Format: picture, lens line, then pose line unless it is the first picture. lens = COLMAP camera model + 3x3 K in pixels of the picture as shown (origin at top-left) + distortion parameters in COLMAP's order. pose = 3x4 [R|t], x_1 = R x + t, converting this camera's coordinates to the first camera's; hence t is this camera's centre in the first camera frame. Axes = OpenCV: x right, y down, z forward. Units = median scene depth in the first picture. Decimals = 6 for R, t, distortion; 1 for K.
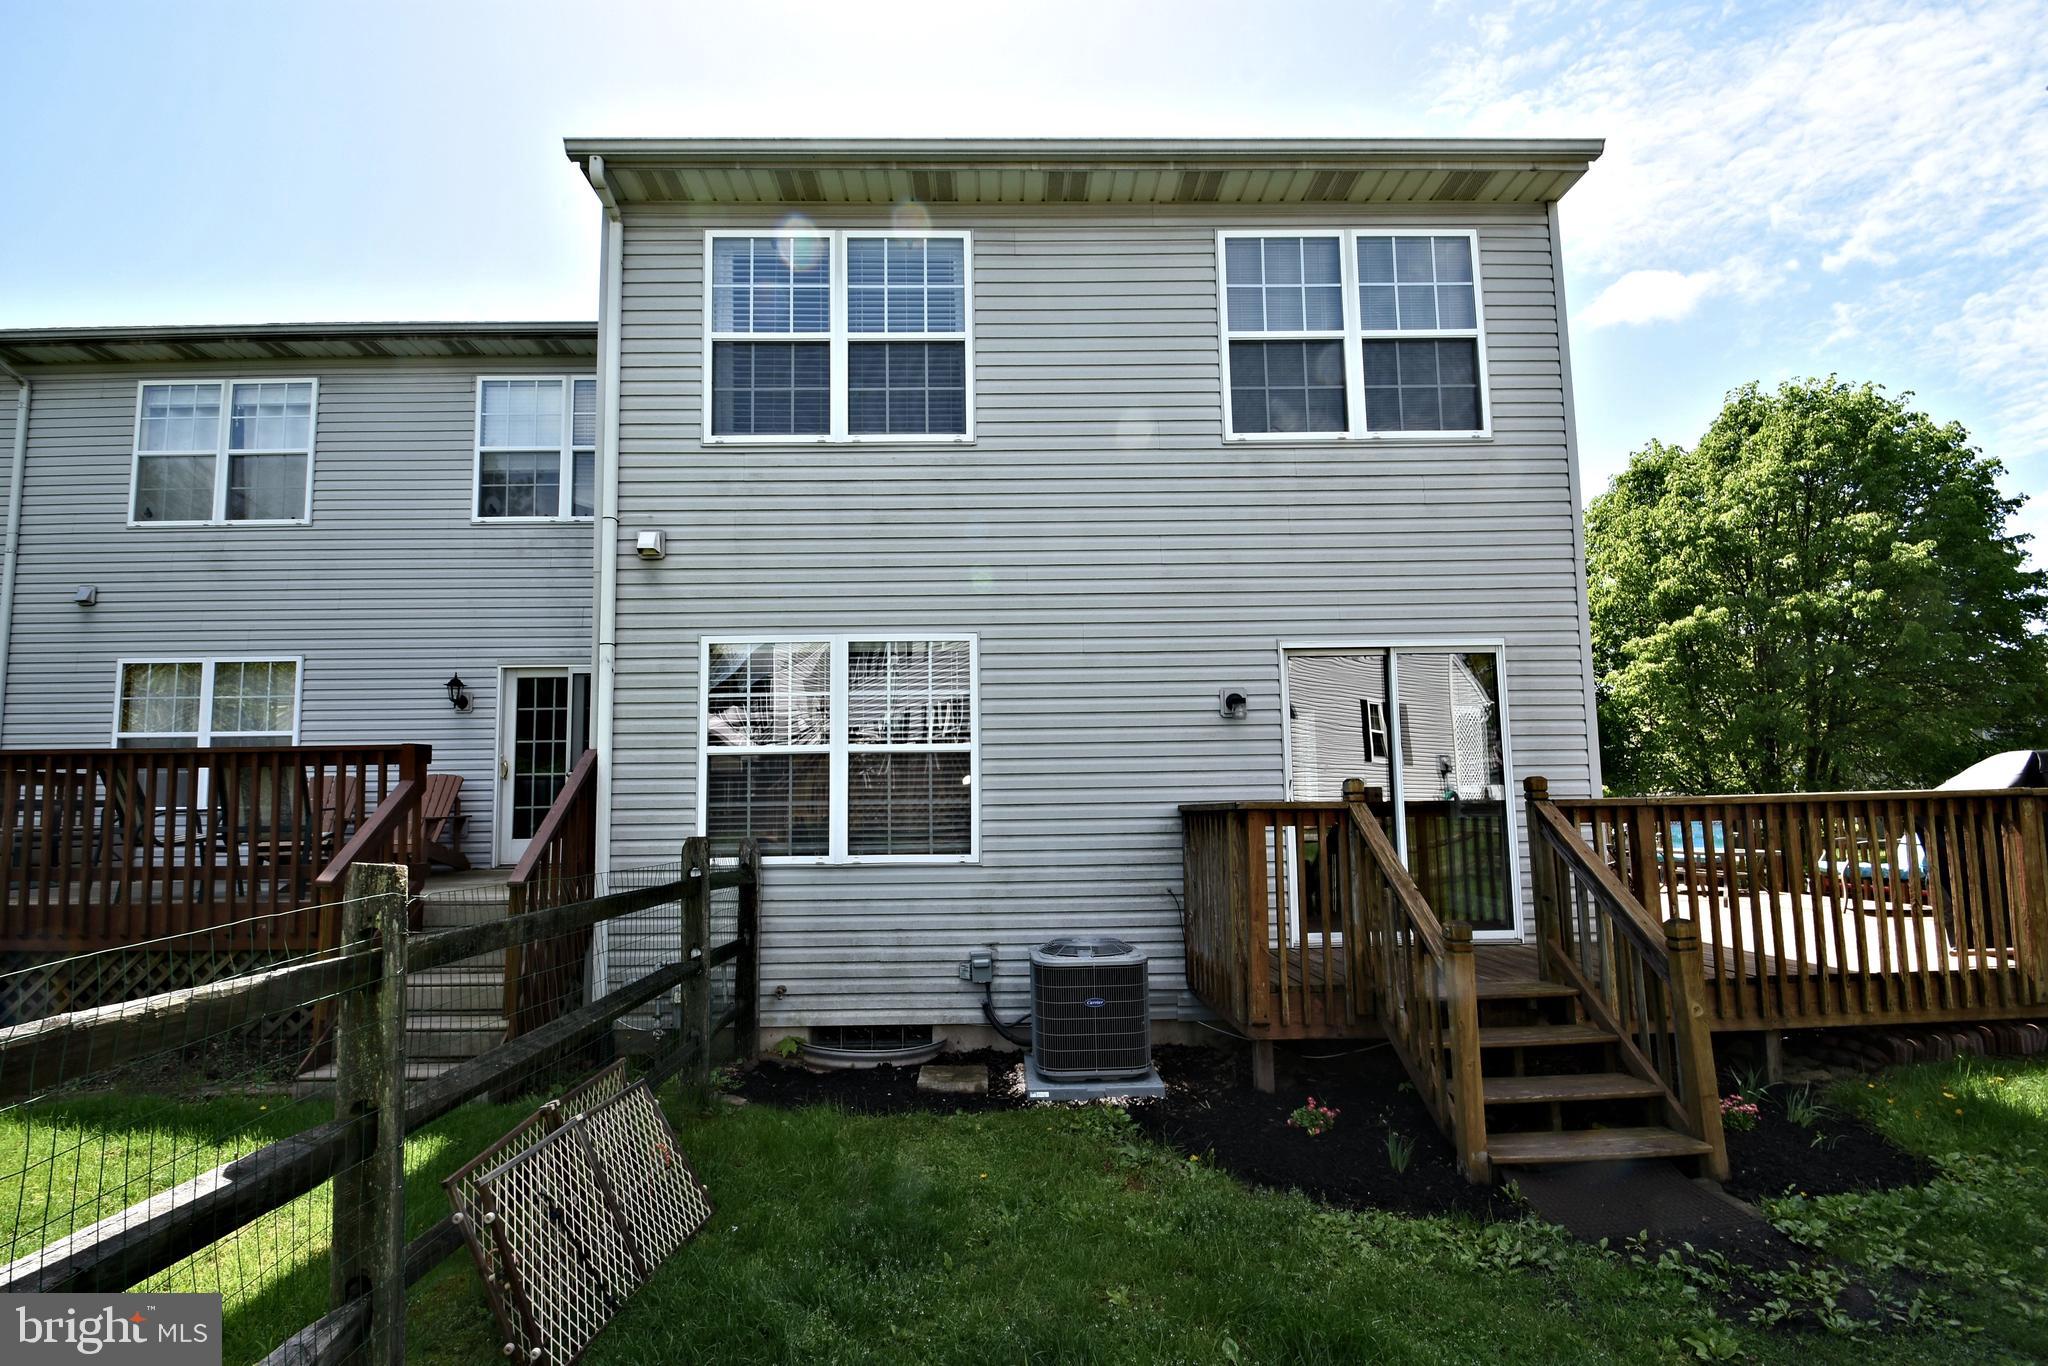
lens RADIAL K [[900.1, 0, 998.4], [0, 900.1, 724.1], [0, 0, 1]] dist [-0.003029, -0.009281]
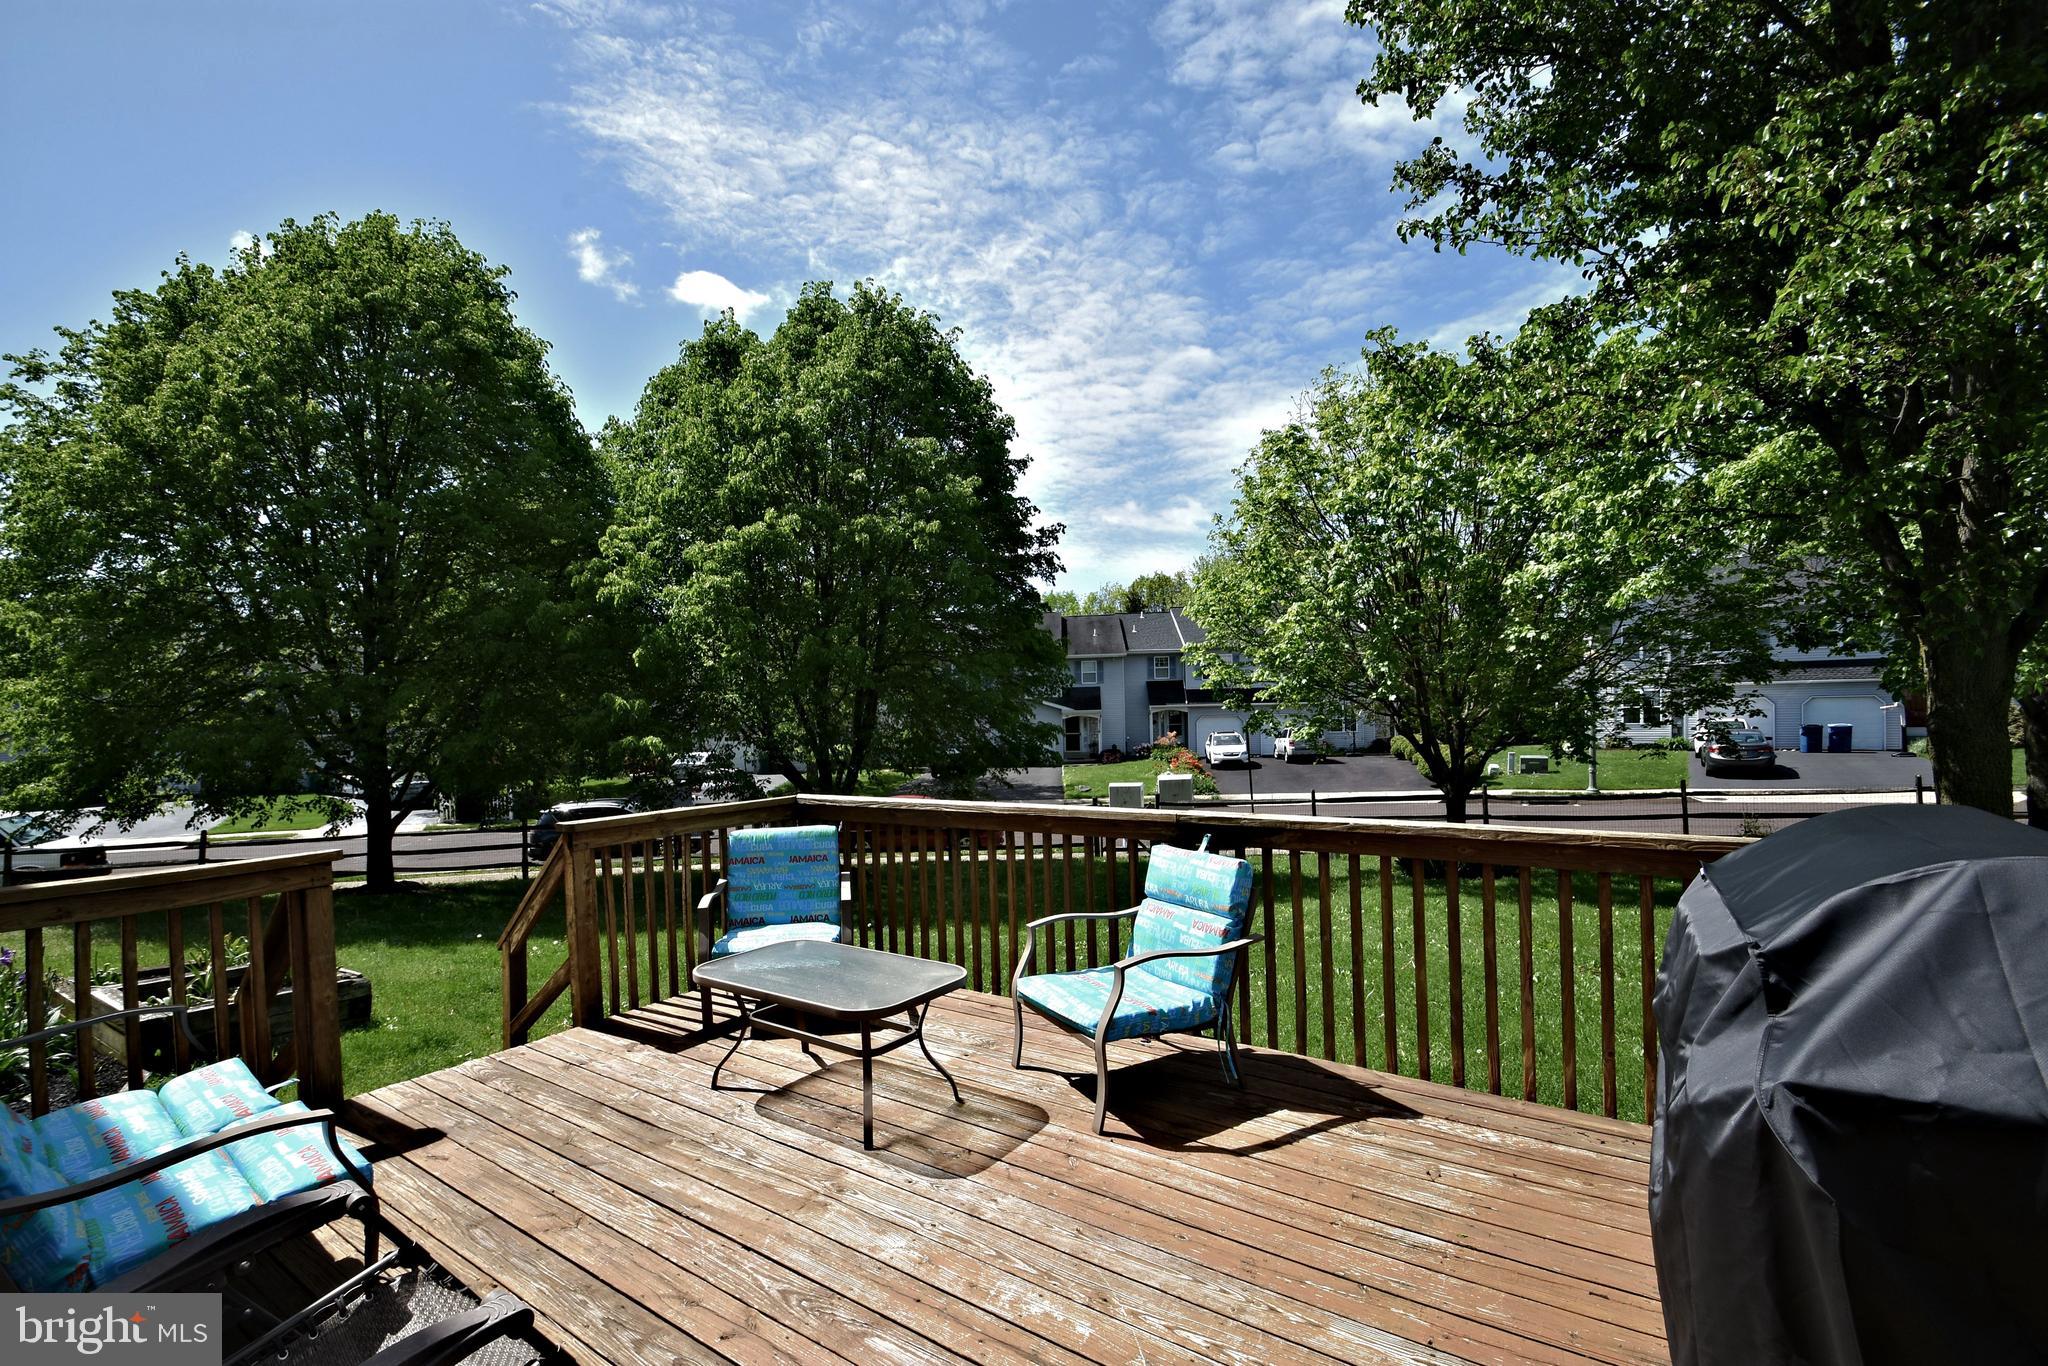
lens RADIAL K [[900.1, 0, 998.3], [0, 900.1, 697.7], [0, 0, 1]] dist [-0.003029, -0.009281]
pose [[0.582316, 0.011069, 0.812887, 0.579245], [-0.051372, 0.998410, 0.023205, 0.011019], [-0.811338, -0.055272, 0.581959, 0.833798]]
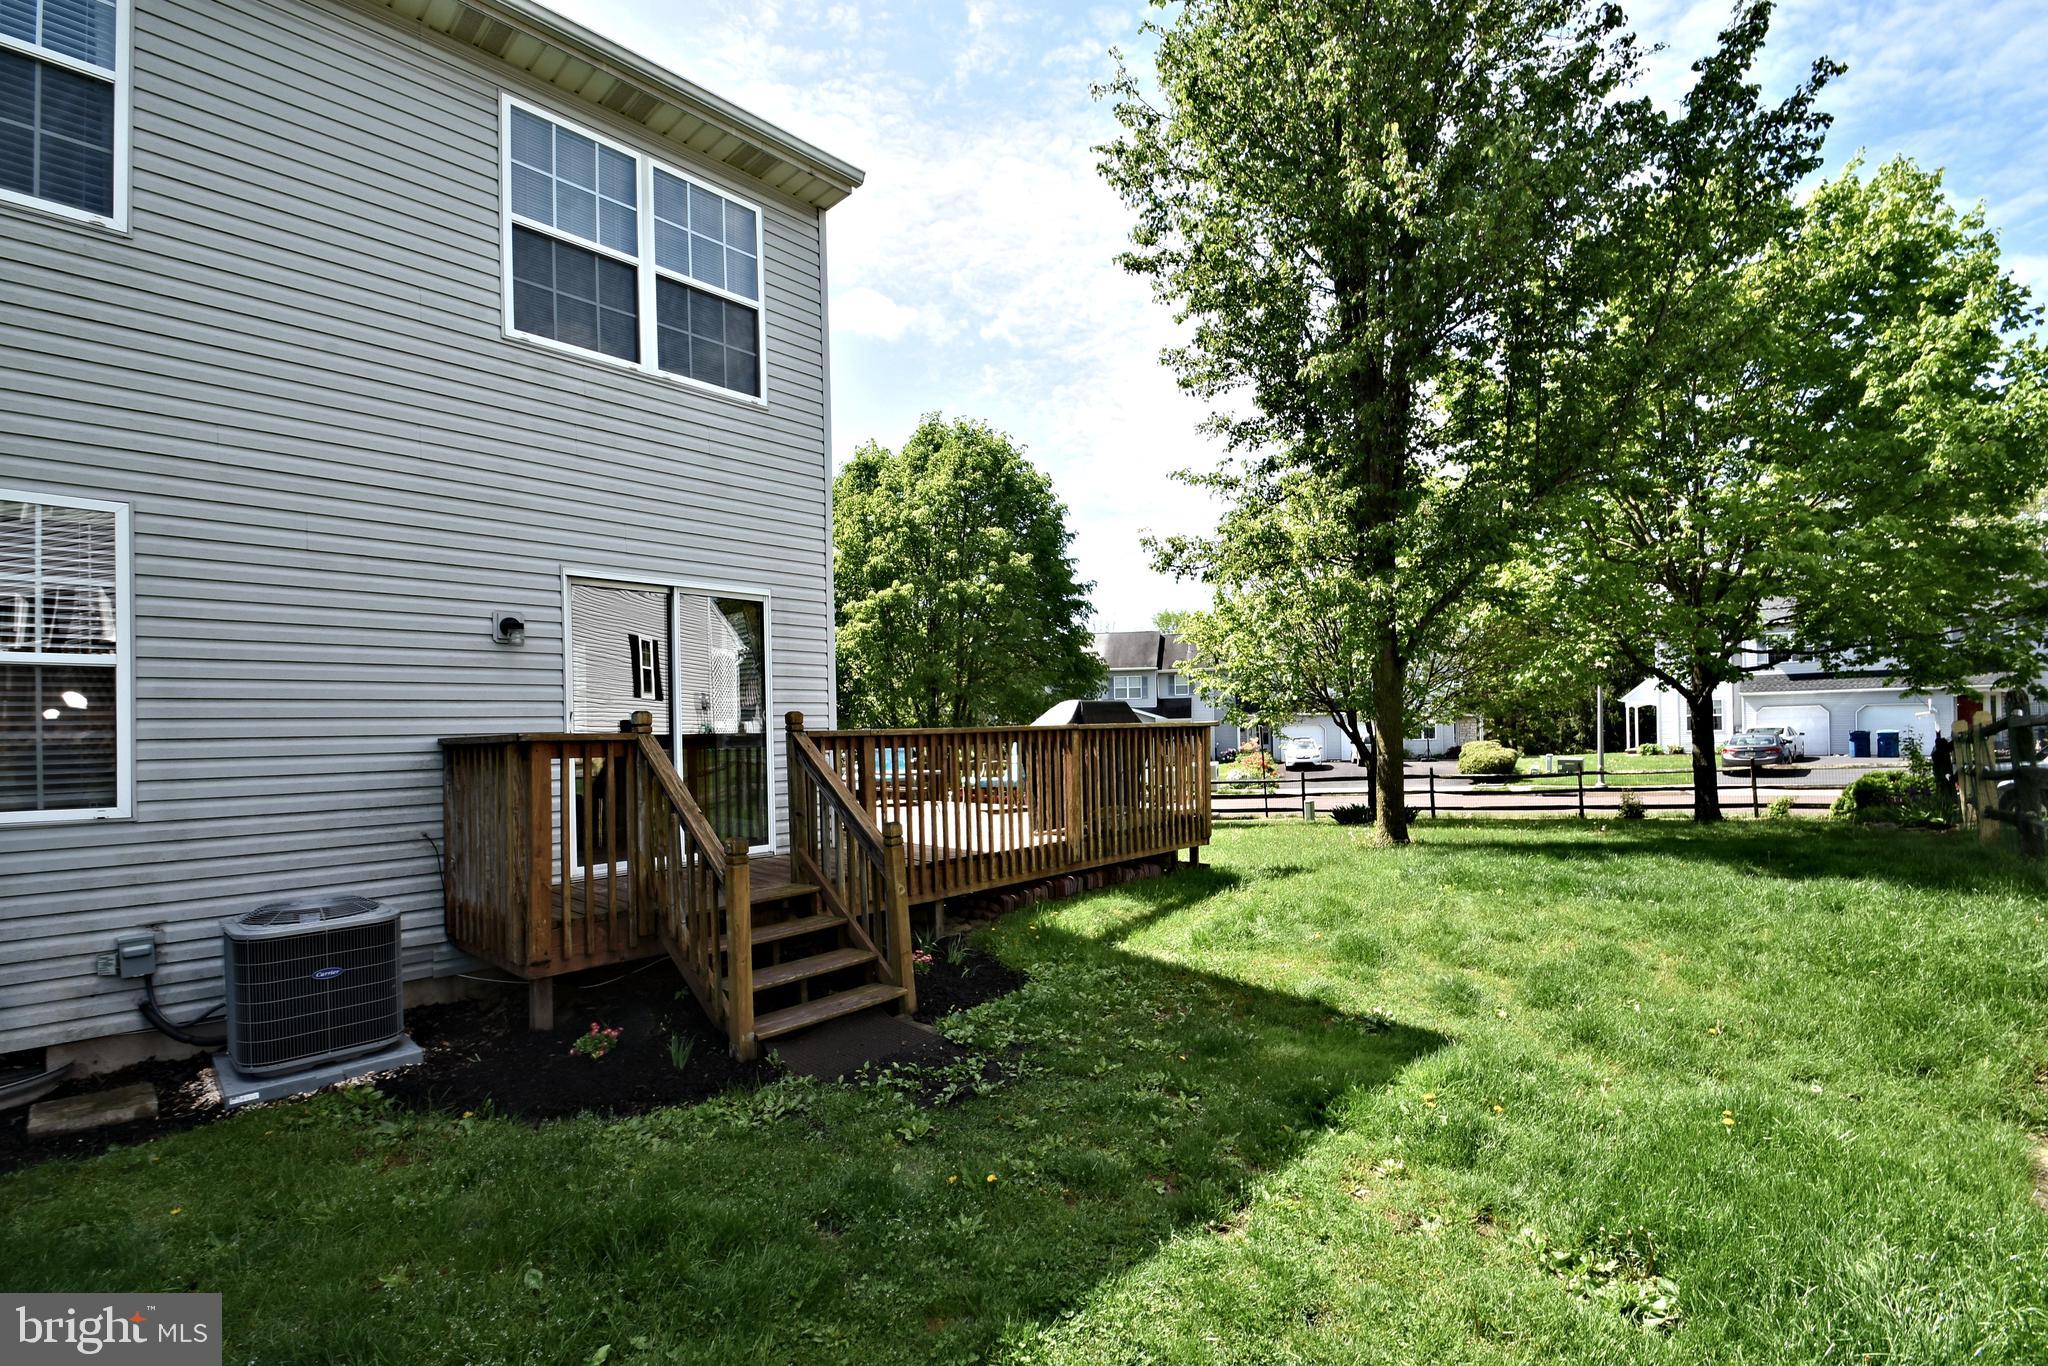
lens RADIAL K [[900.1, 0, 994.8], [0, 900.1, 723.3], [0, 0, 1]] dist [-0.003029, -0.009281]
pose [[0.705067, 0.006034, 0.709115, -0.036480], [-0.054883, 0.997429, 0.046083, 0.003889], [-0.707014, -0.071410, 0.703585, -0.006546]]
